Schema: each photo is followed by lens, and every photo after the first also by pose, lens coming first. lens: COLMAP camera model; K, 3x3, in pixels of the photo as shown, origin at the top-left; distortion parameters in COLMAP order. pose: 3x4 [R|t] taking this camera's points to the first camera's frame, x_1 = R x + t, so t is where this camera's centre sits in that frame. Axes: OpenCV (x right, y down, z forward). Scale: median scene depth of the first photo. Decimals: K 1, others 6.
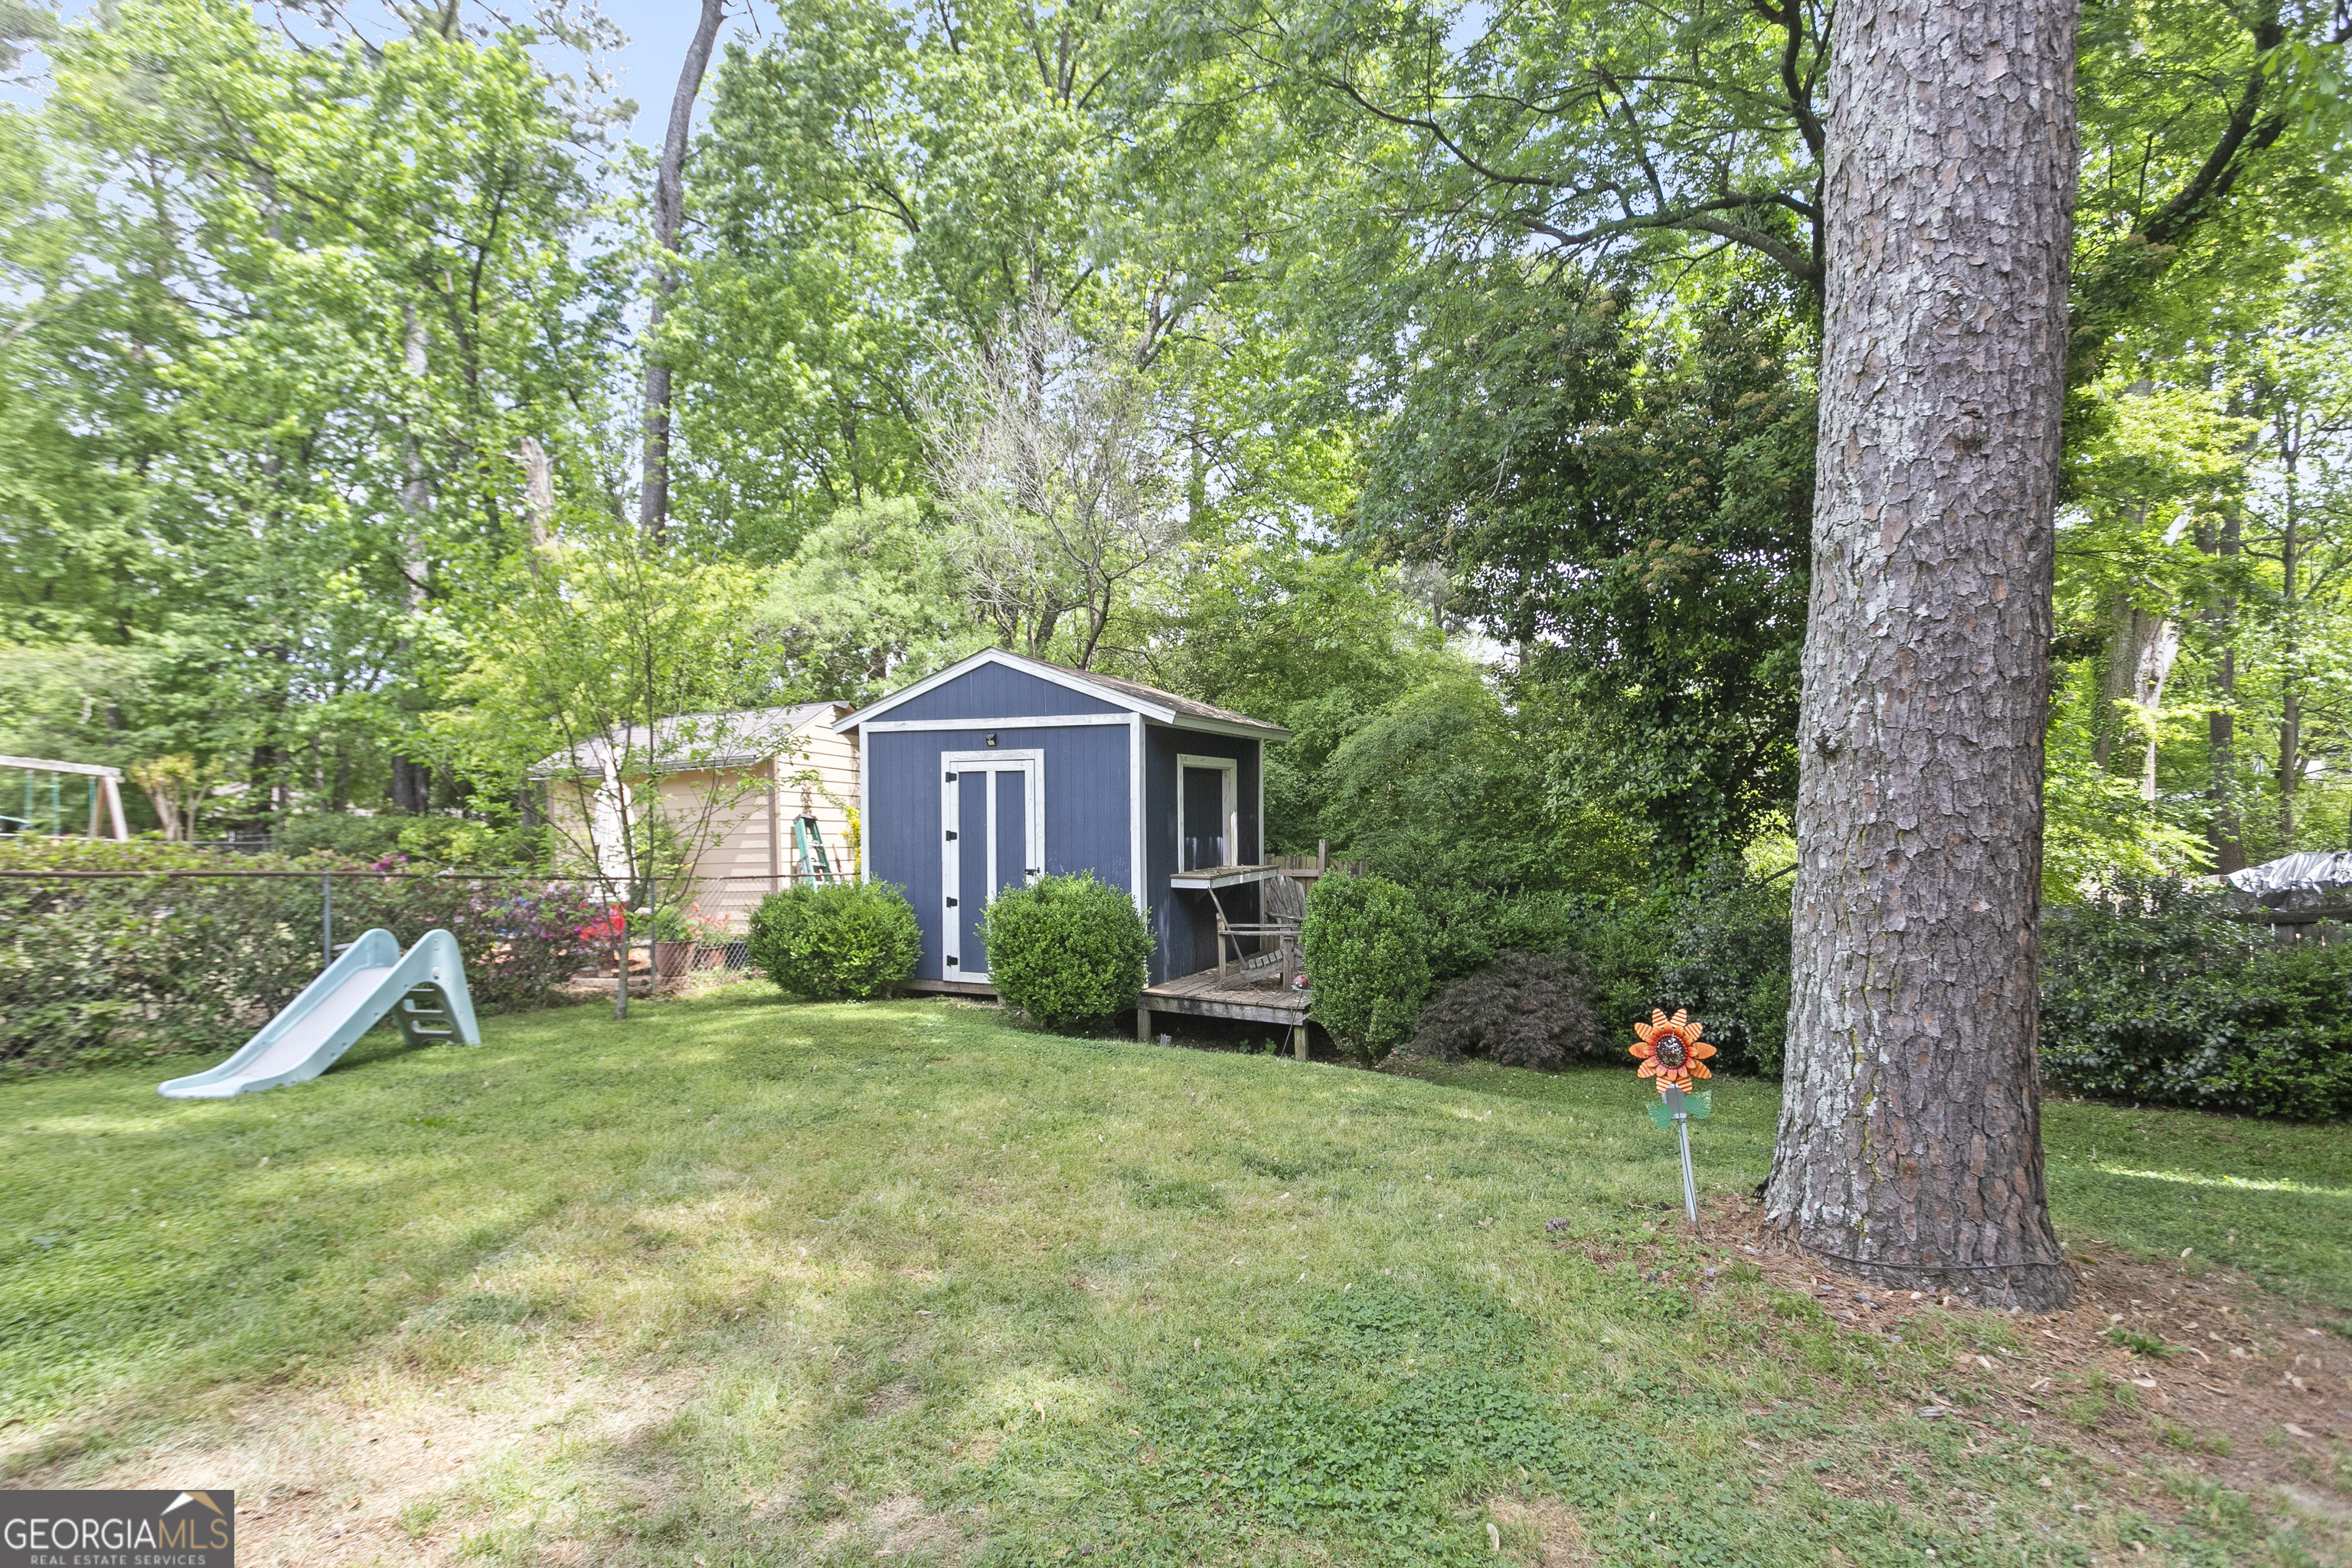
lens RADIAL K [[1134.4, 0, 1179.1], [0, 1134.4, 848.3], [0, 0, 1]] dist [0.000394, 0.000614]
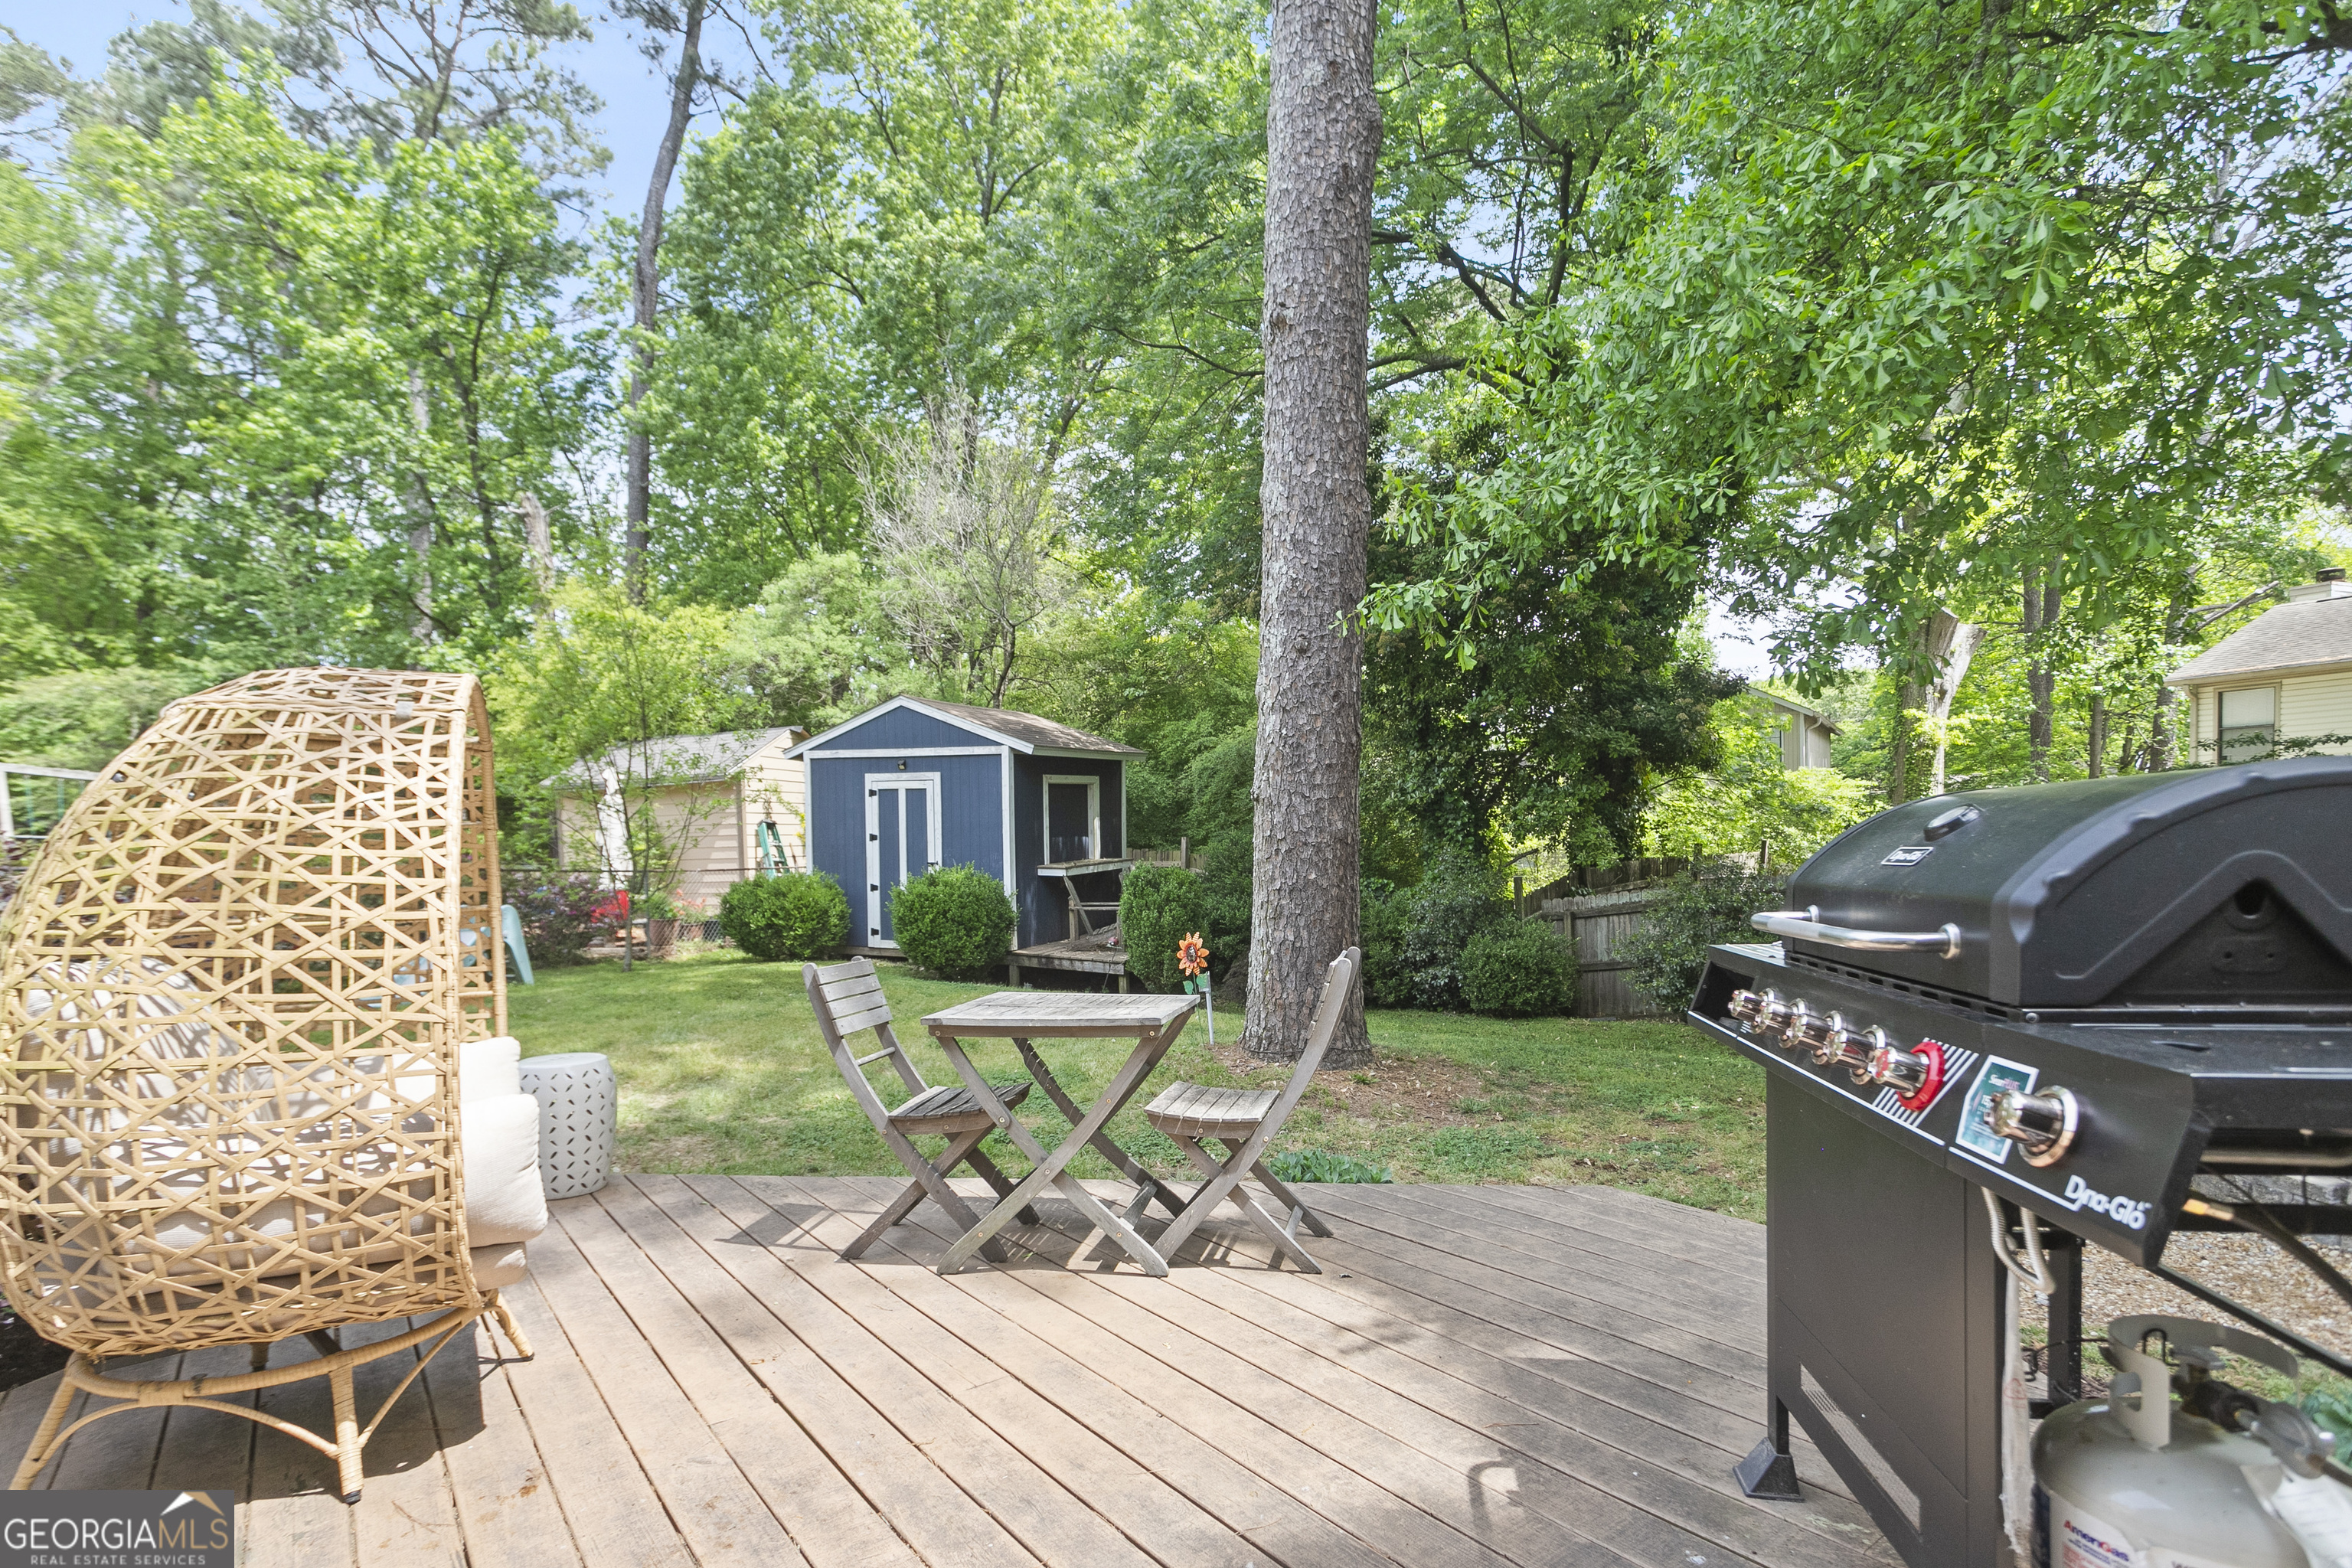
lens RADIAL K [[1155.5, 0, 1177.9], [0, 1155.5, 859.6], [0, 0, 1]] dist [-0.000042, 0.006369]
pose [[0.999950, -0.006574, 0.007557, 0.111467], [0.006447, 0.999839, 0.016743, -0.004246], [-0.007666, -0.016694, 0.999831, -0.270566]]
